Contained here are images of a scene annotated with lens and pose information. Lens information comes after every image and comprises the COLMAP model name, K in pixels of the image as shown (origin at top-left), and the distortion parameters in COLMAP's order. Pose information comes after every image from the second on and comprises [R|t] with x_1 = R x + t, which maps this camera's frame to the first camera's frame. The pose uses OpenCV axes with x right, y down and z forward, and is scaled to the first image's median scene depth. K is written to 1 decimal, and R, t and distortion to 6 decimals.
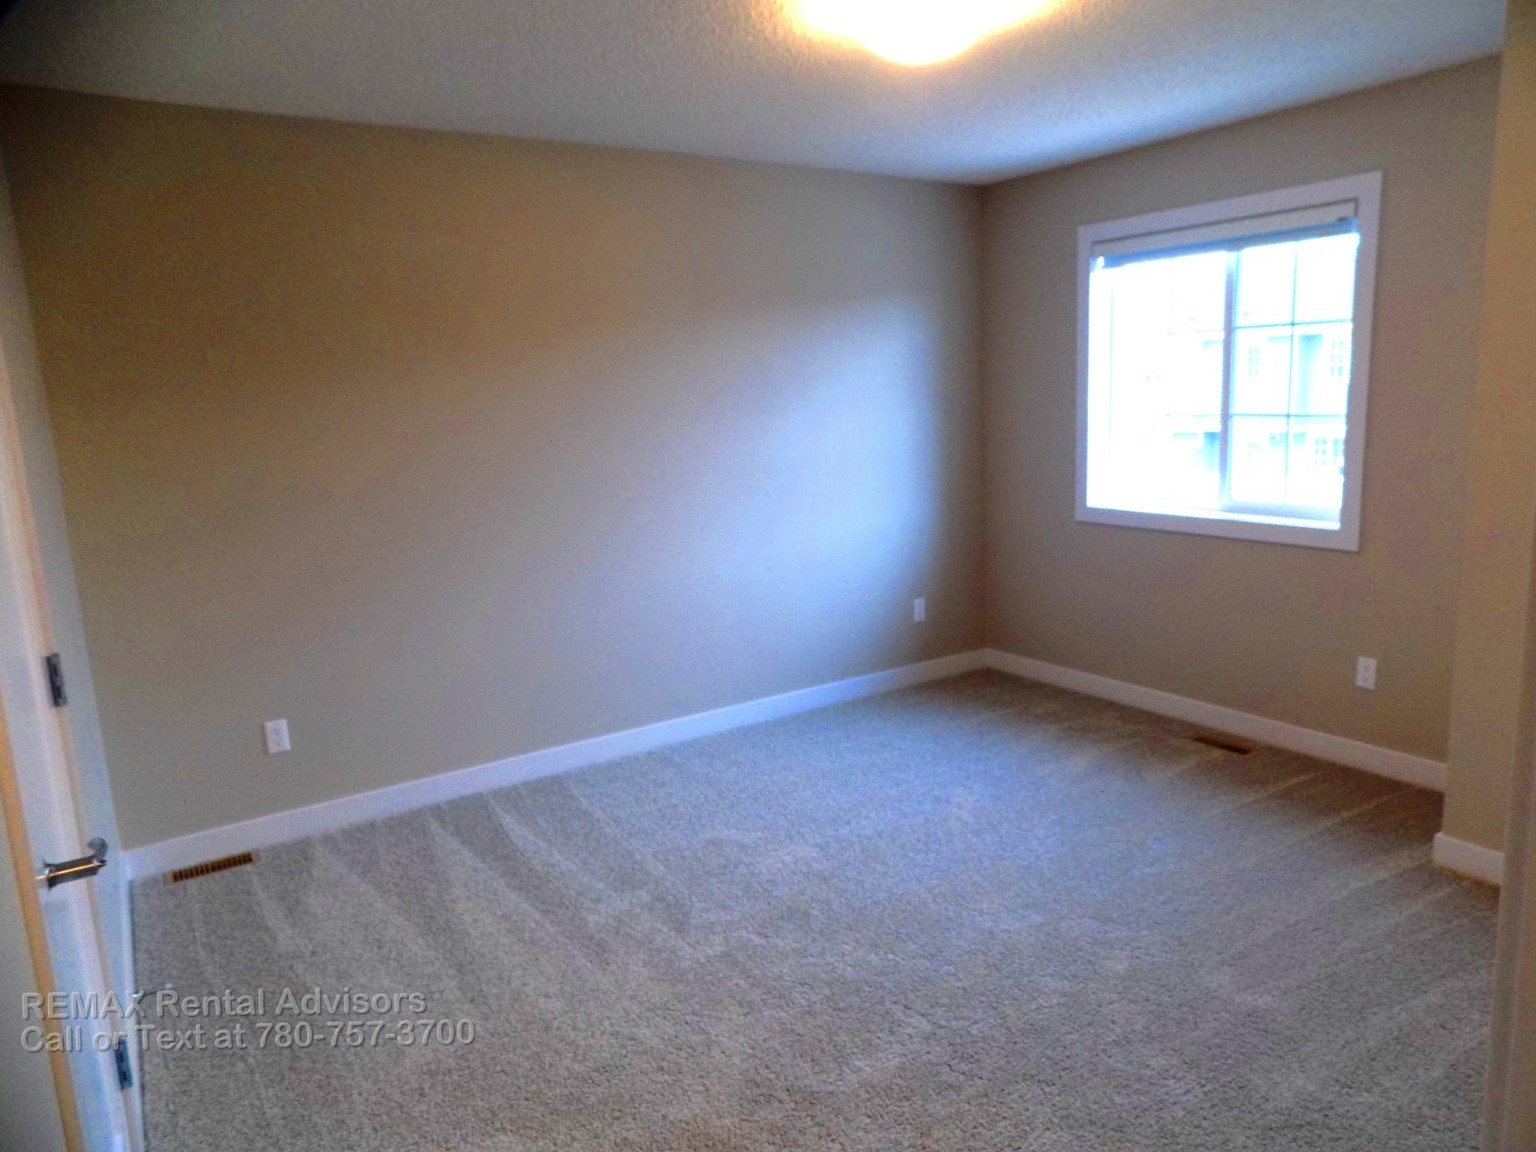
lens RADIAL K [[1037.0, 0, 784.4], [0, 1037.0, 580.0], [0, 0, 1]] dist [-0.028406, 0.009716]
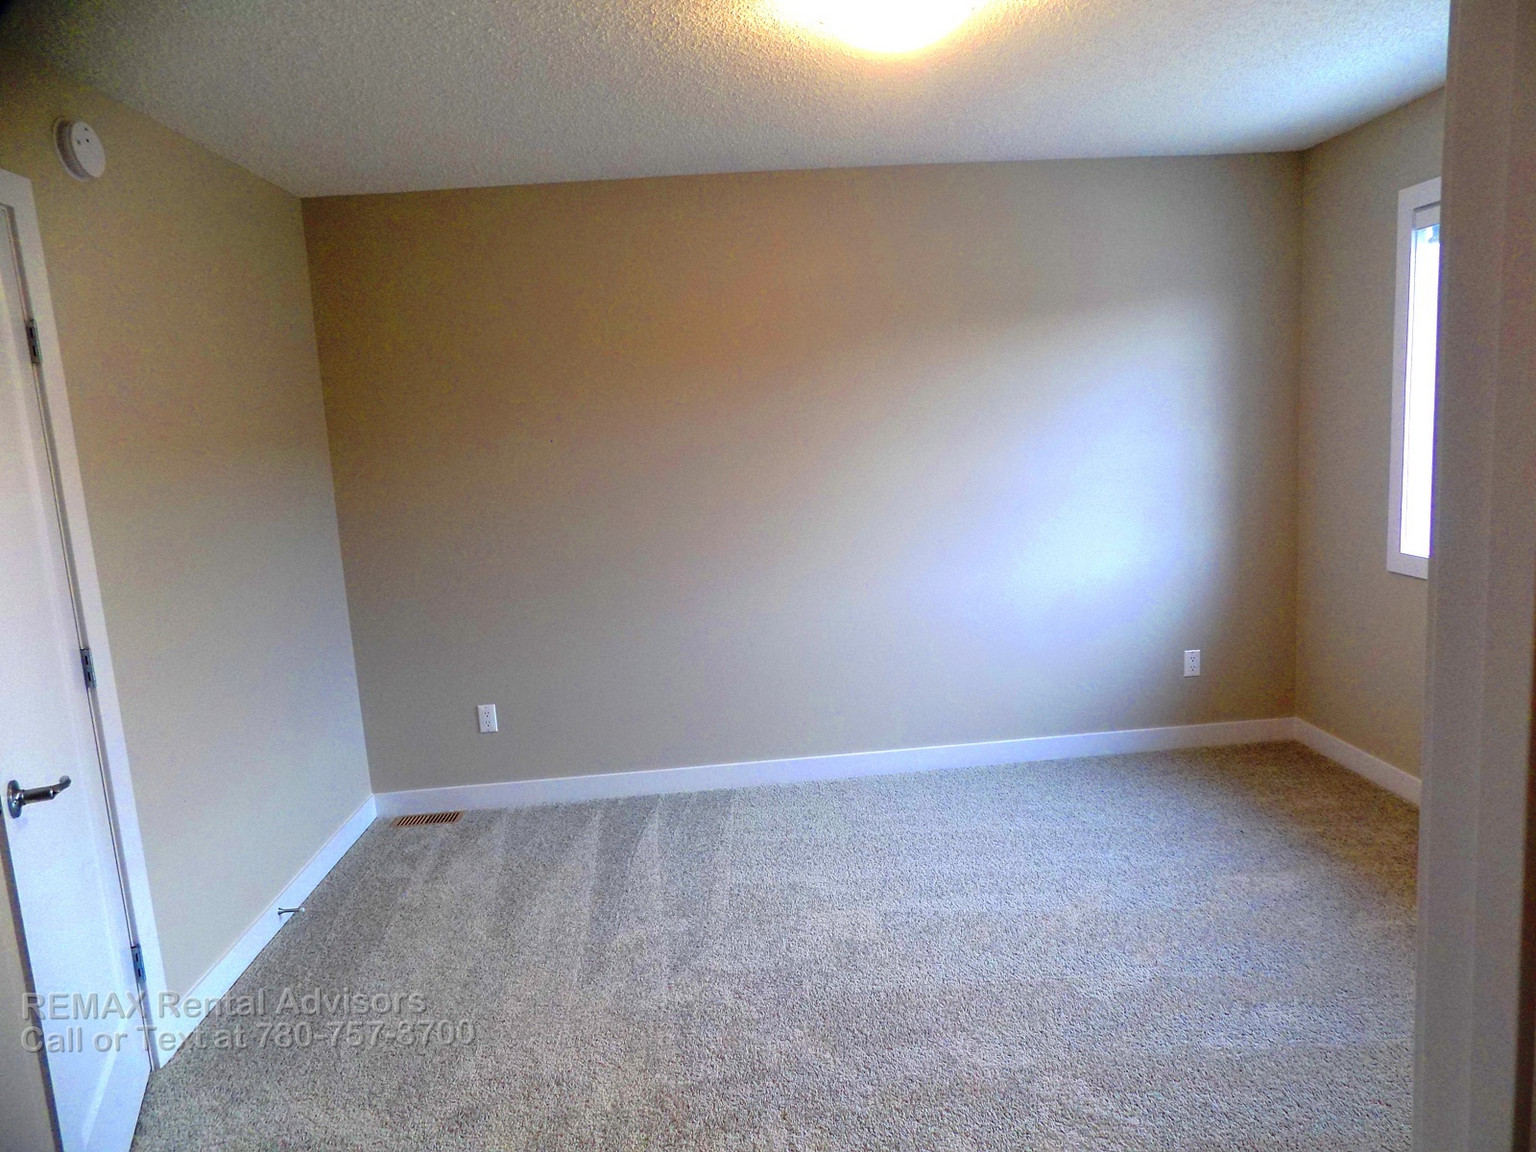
lens RADIAL K [[1037.0, 0, 774.4], [0, 1037.0, 573.1], [0, 0, 1]] dist [-0.028406, 0.009716]
pose [[0.864824, 0.061585, -0.498284, 0.358252], [-0.062974, 0.997916, 0.014039, -0.048680], [0.498110, 0.019238, 0.866900, 0.139237]]
